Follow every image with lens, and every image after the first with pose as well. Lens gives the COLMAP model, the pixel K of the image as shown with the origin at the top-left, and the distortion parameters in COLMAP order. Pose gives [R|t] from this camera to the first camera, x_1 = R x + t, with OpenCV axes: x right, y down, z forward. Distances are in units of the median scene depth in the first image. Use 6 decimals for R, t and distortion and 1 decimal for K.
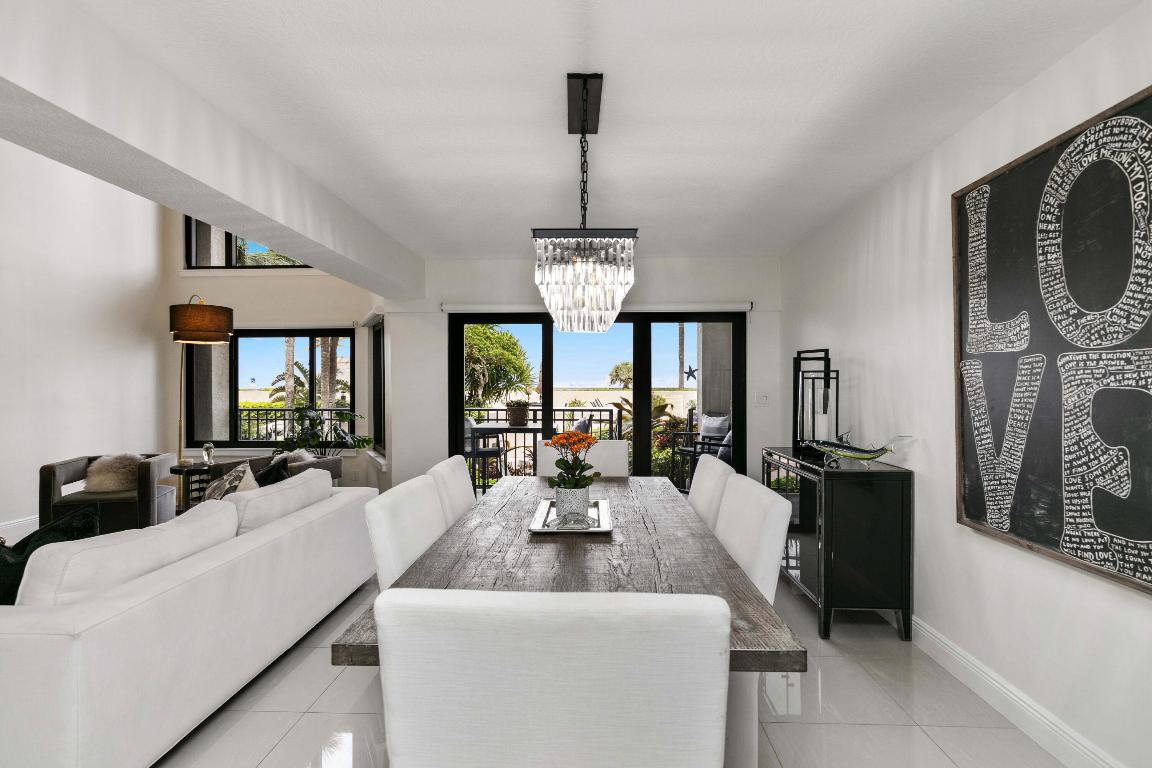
lens RADIAL K [[612.5, 0, 575.3], [0, 612.5, 386.9], [0, 0, 1]] dist [0.000788, -0.002218]
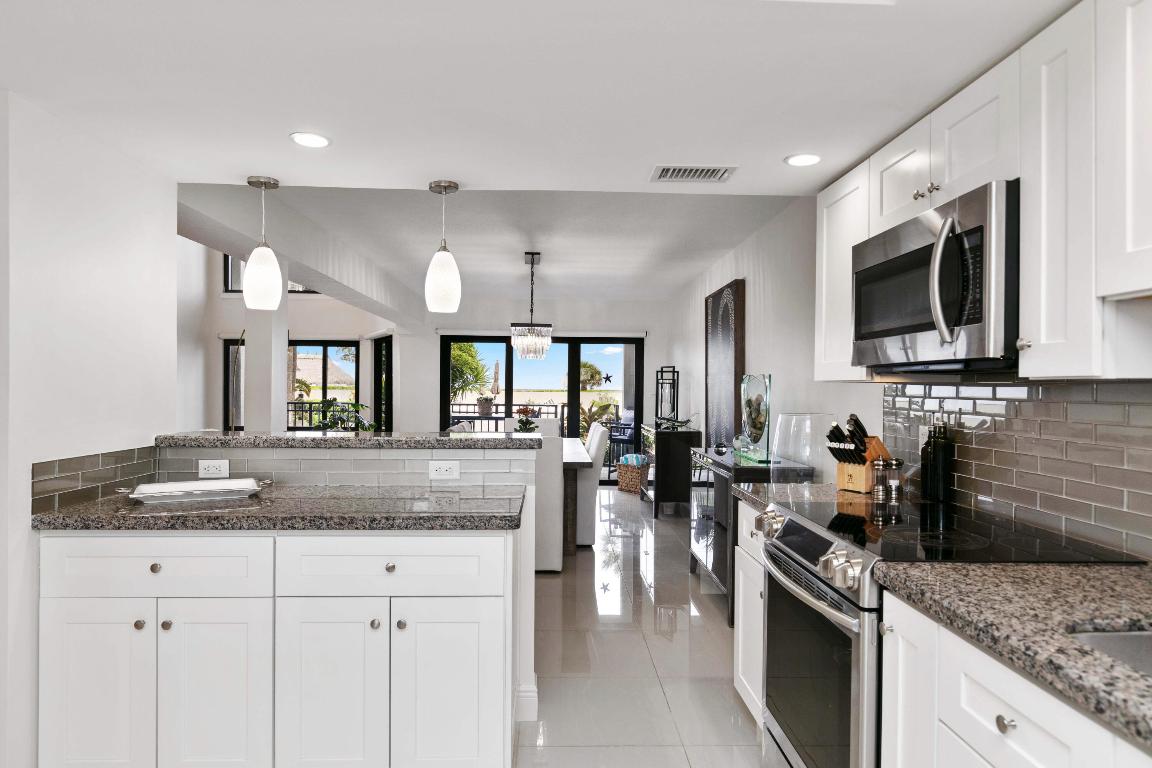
lens RADIAL K [[679.6, 0, 590.1], [0, 679.6, 385.9], [0, 0, 1]] dist [-0.003311, -0.002667]
pose [[0.996084, 0.009629, 0.087891, 0.005508], [-0.009283, 0.999947, -0.004350, 0.003842], [-0.087928, 0.003517, 0.996121, -0.821458]]
